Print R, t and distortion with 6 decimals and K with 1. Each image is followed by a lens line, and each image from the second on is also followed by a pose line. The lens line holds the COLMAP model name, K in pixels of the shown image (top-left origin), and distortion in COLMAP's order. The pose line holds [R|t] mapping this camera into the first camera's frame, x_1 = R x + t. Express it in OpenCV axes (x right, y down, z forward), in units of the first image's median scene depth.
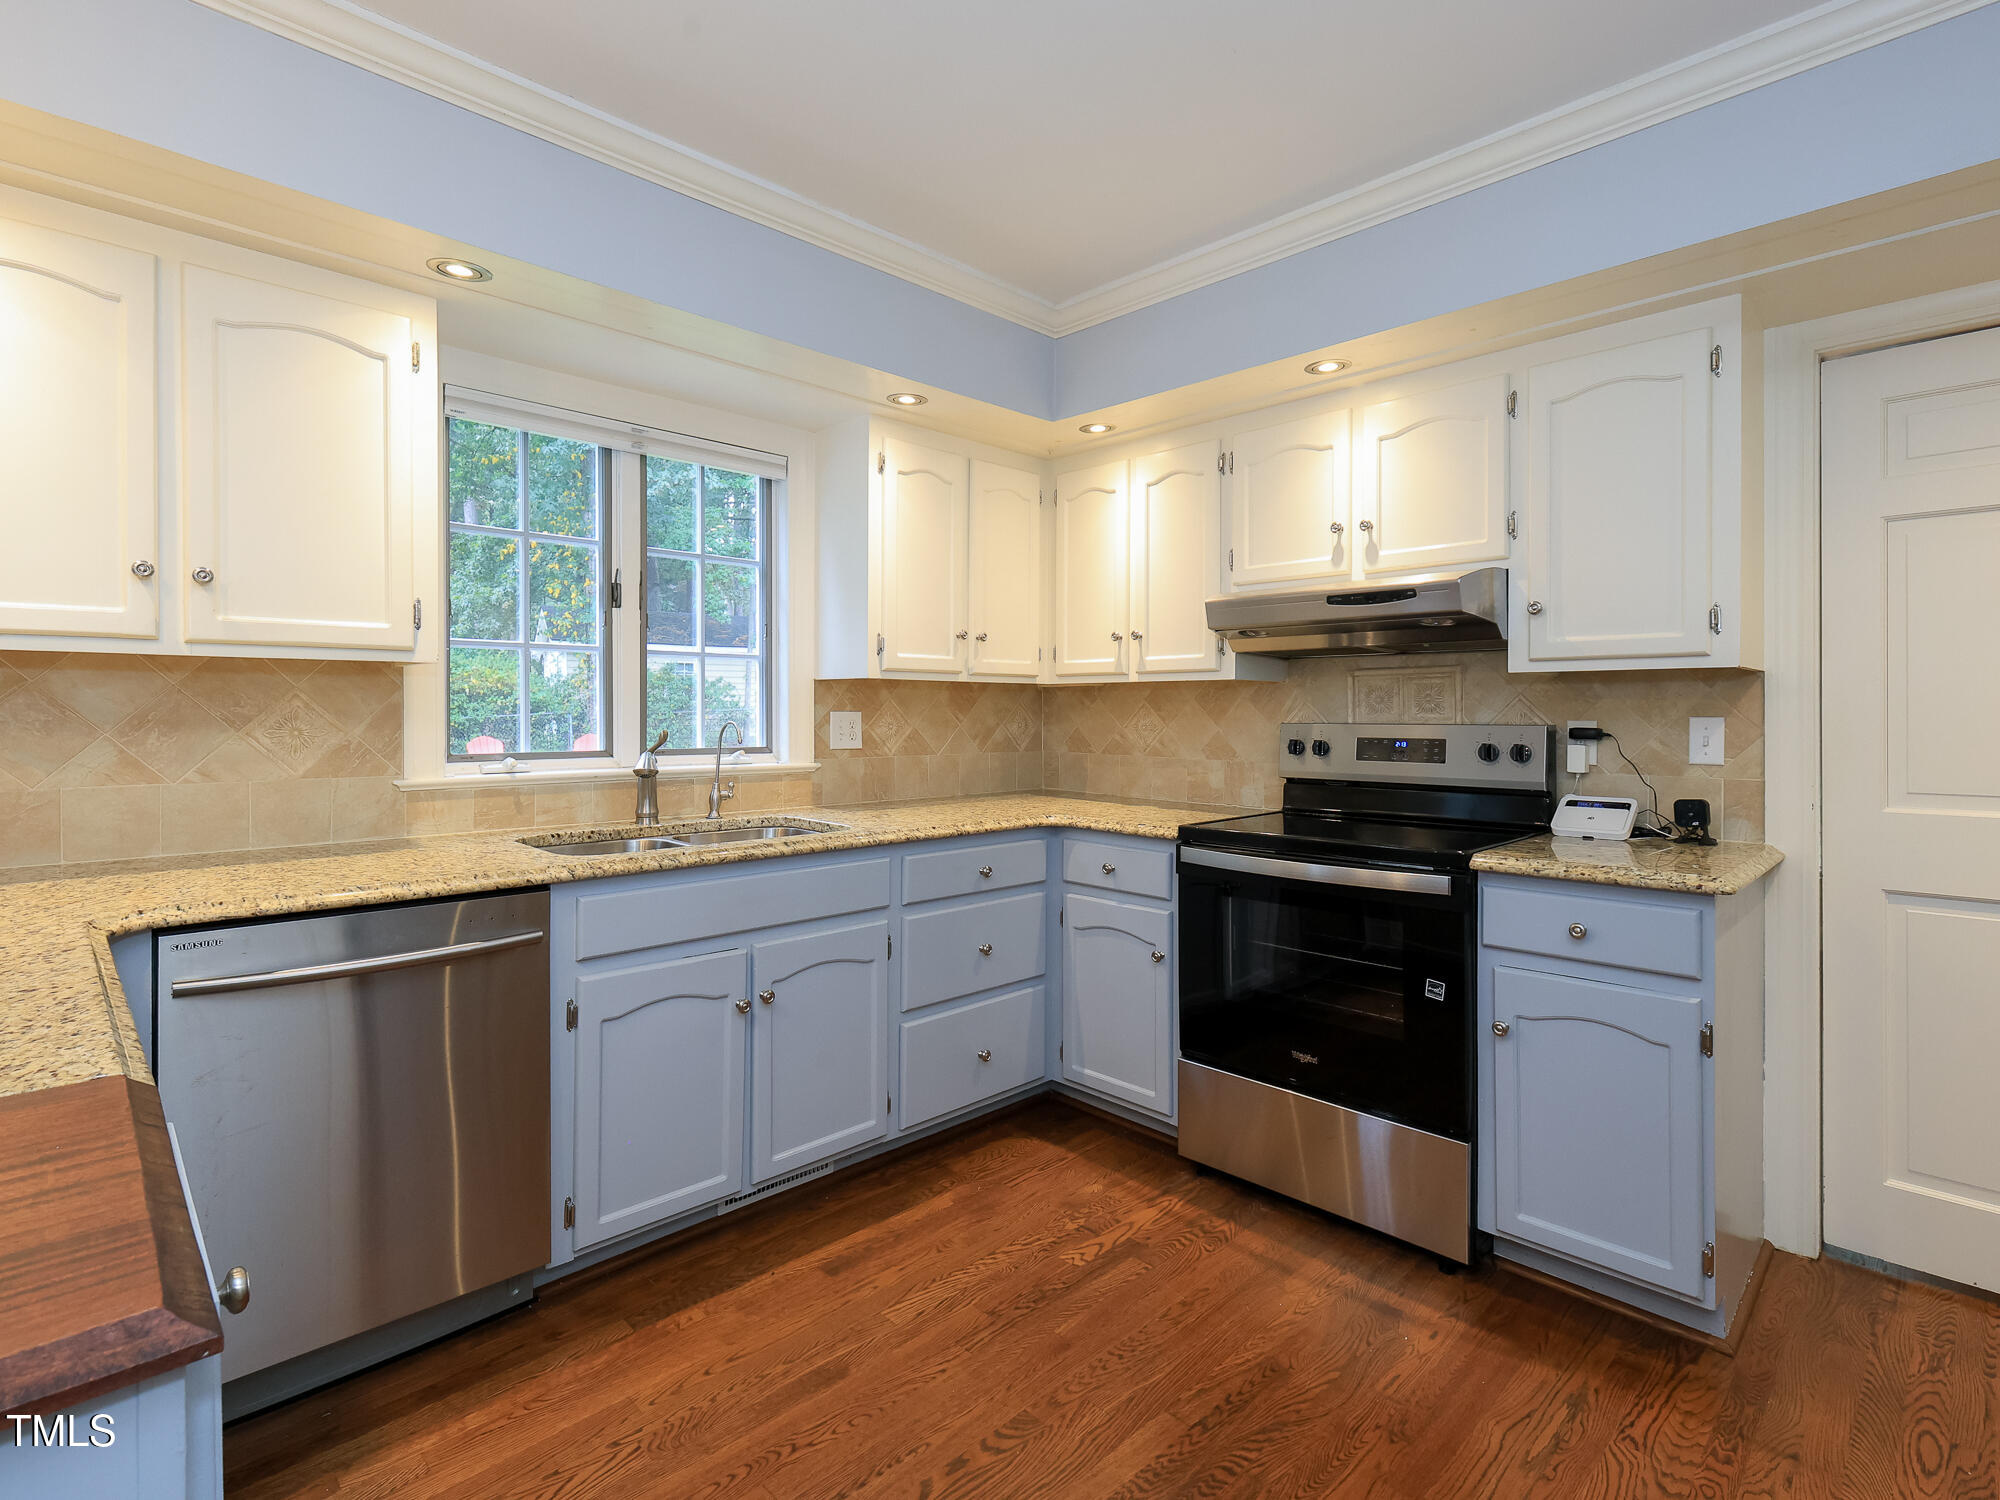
lens RADIAL K [[982.4, 0, 1000.0], [0, 982.4, 750.0], [0, 0, 1]] dist [0.000494, 0.000054]
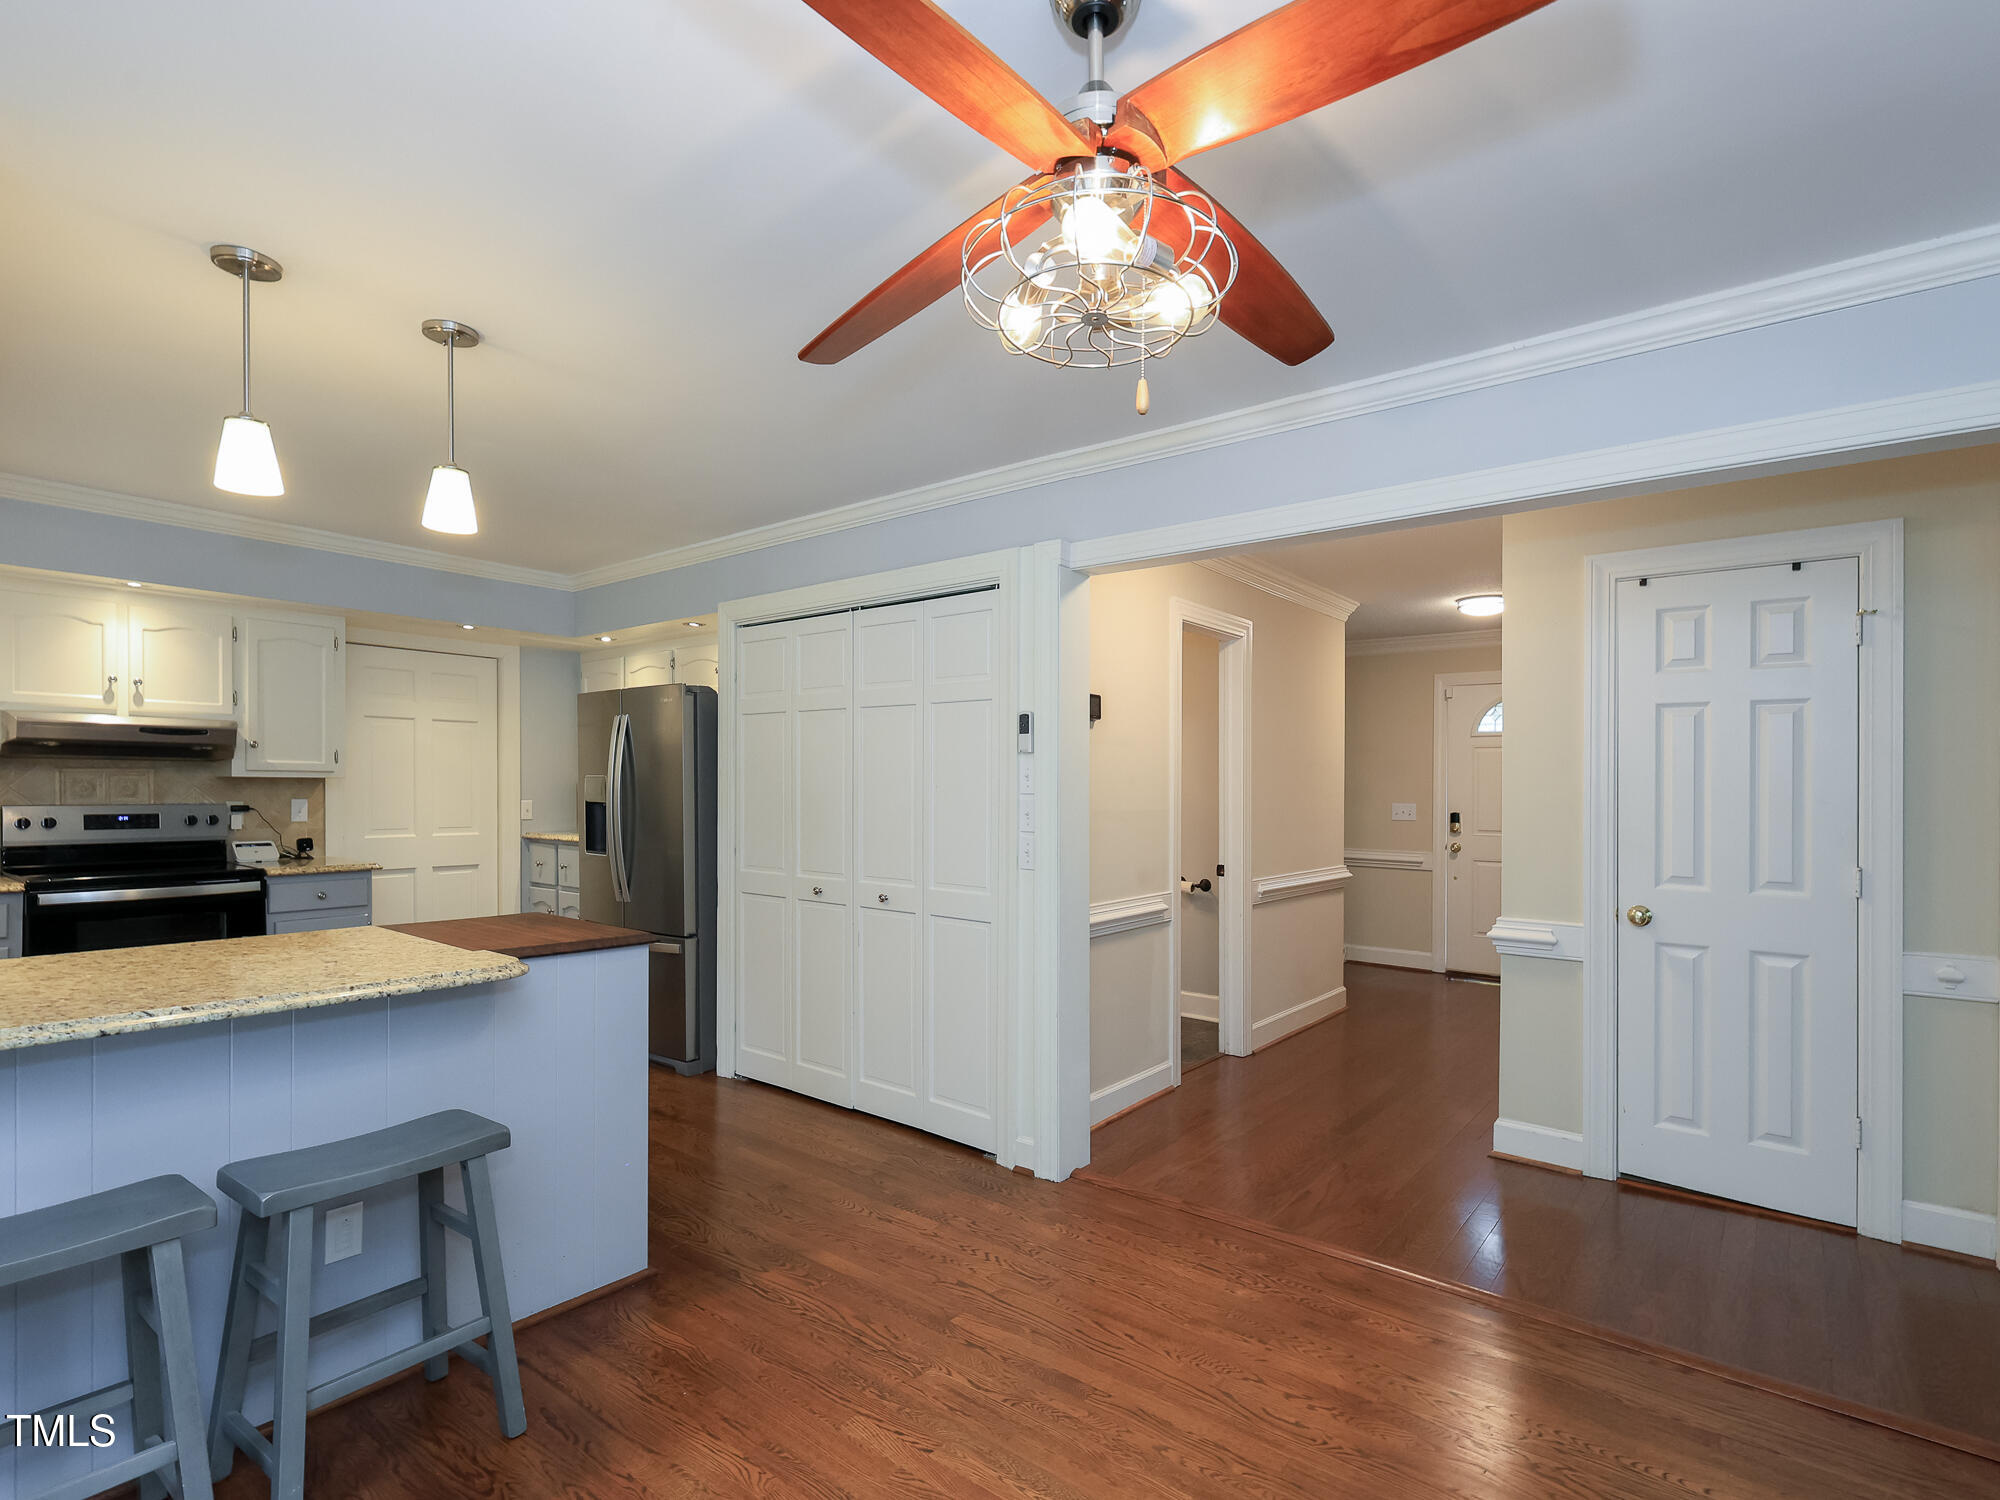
lens RADIAL K [[982.4, 0, 1000.0], [0, 982.4, 750.0], [0, 0, 1]] dist [0.000494, 0.000054]
pose [[-0.110697, 0.037120, 0.993161, -1.290565], [0.031626, 0.998928, -0.033811, -0.016965], [-0.993351, 0.027667, -0.111752, -0.207954]]
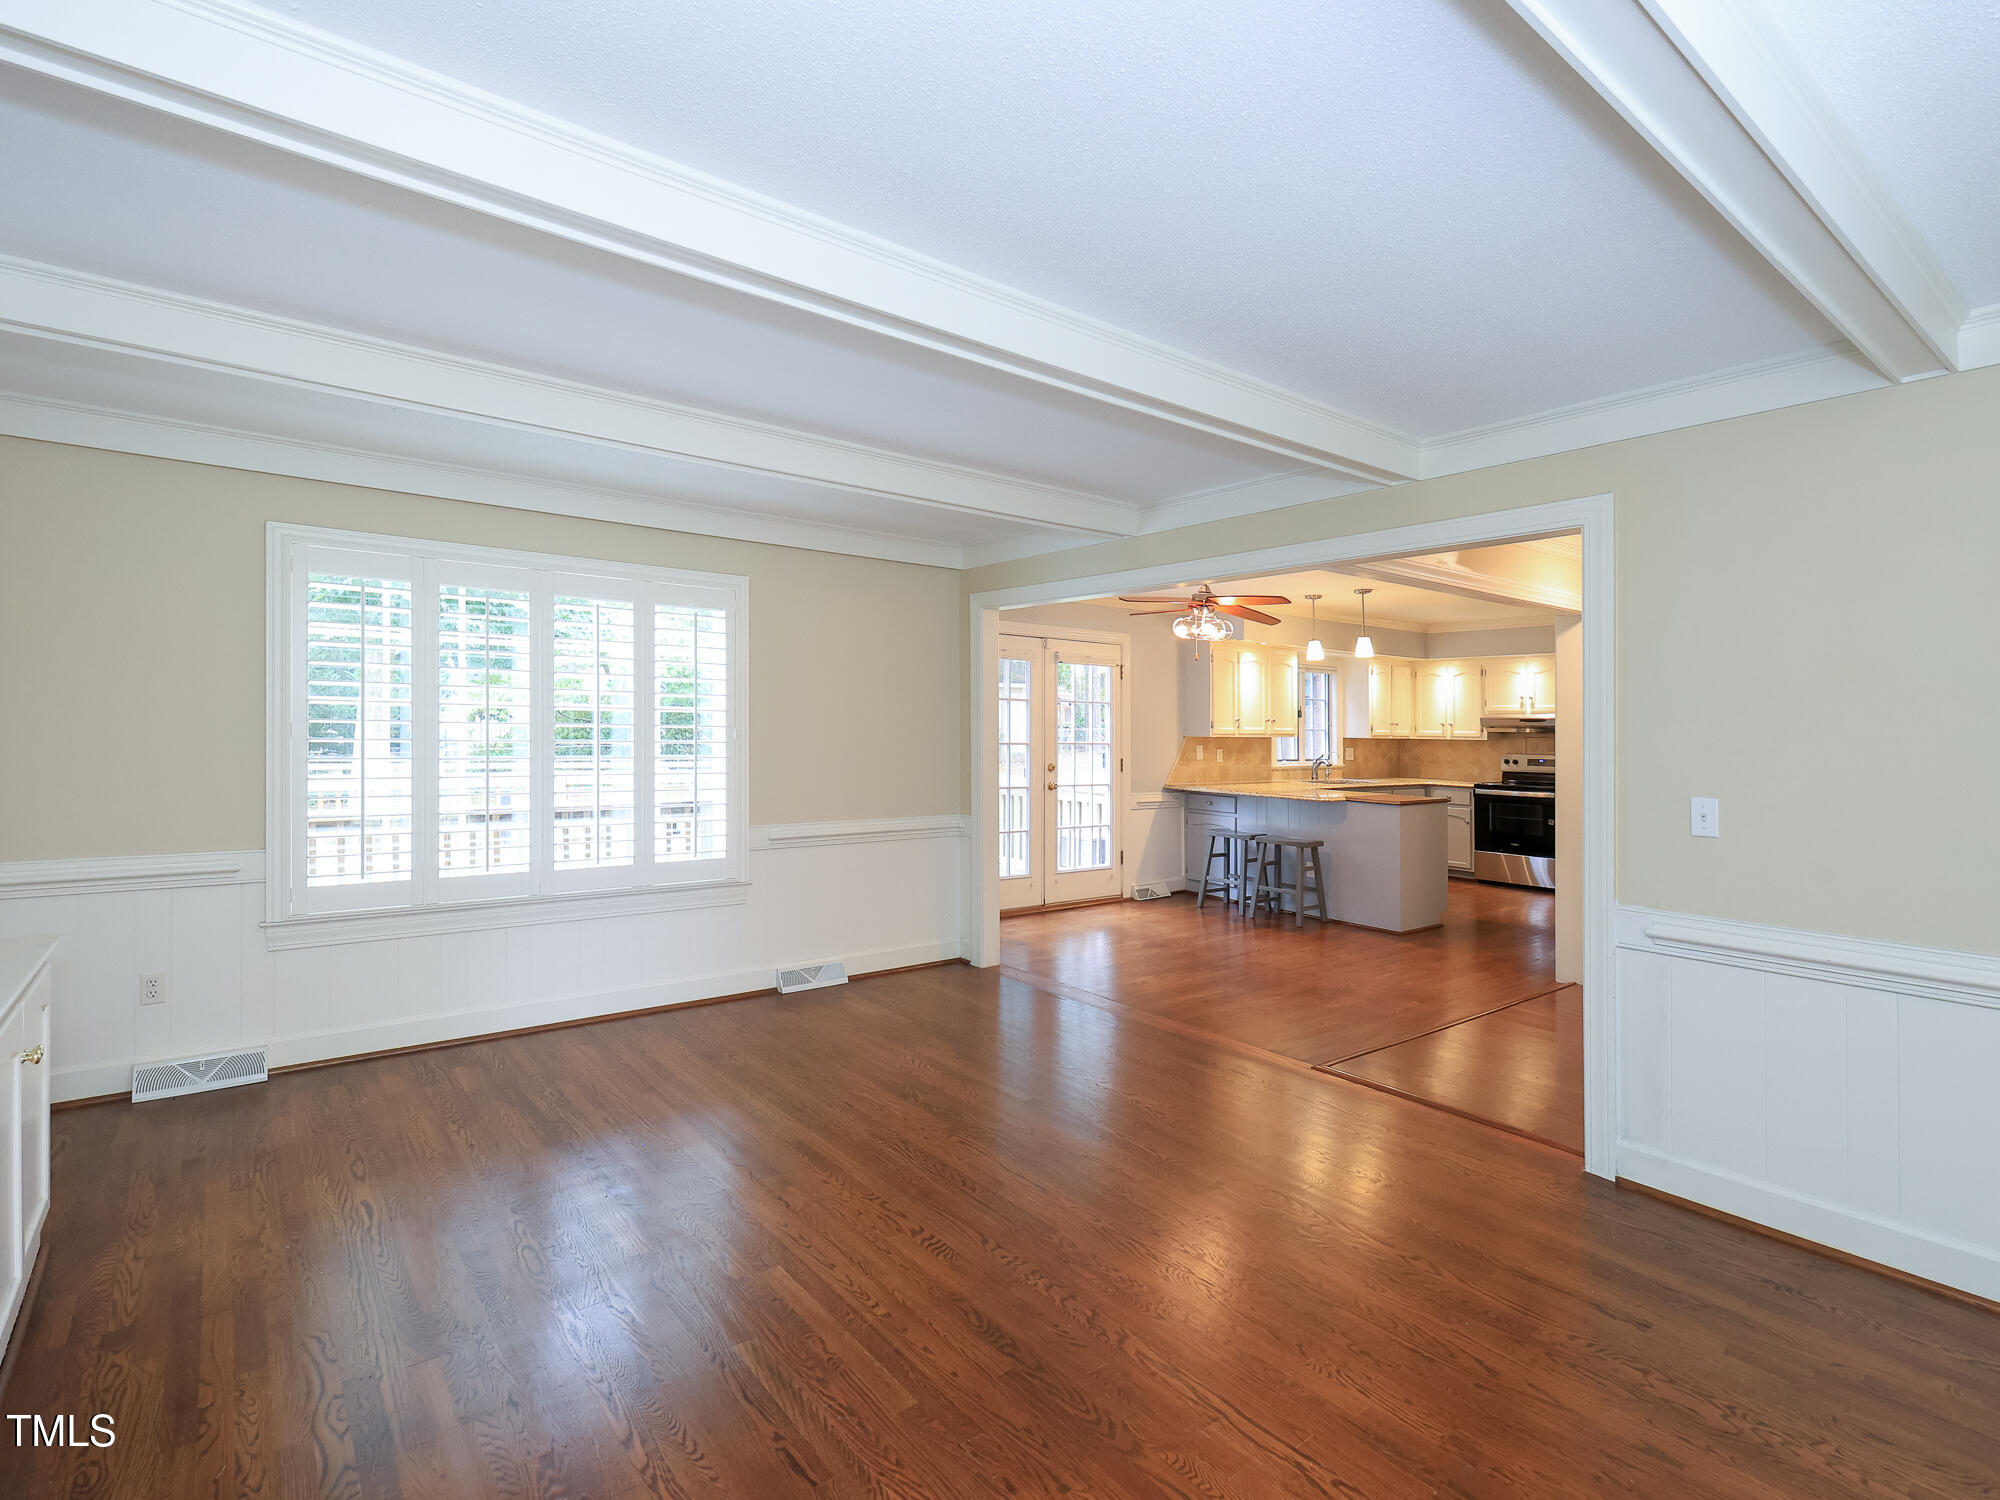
lens RADIAL K [[987.1, 0, 994.2], [0, 987.1, 727.4], [0, 0, 1]] dist [0.001713, 0.000115]
pose [[0.991929, 0.012861, -0.126140, -1.007294], [-0.018255, 0.998963, -0.041703, 0.053654], [0.125473, 0.043669, 0.991135, -2.545510]]
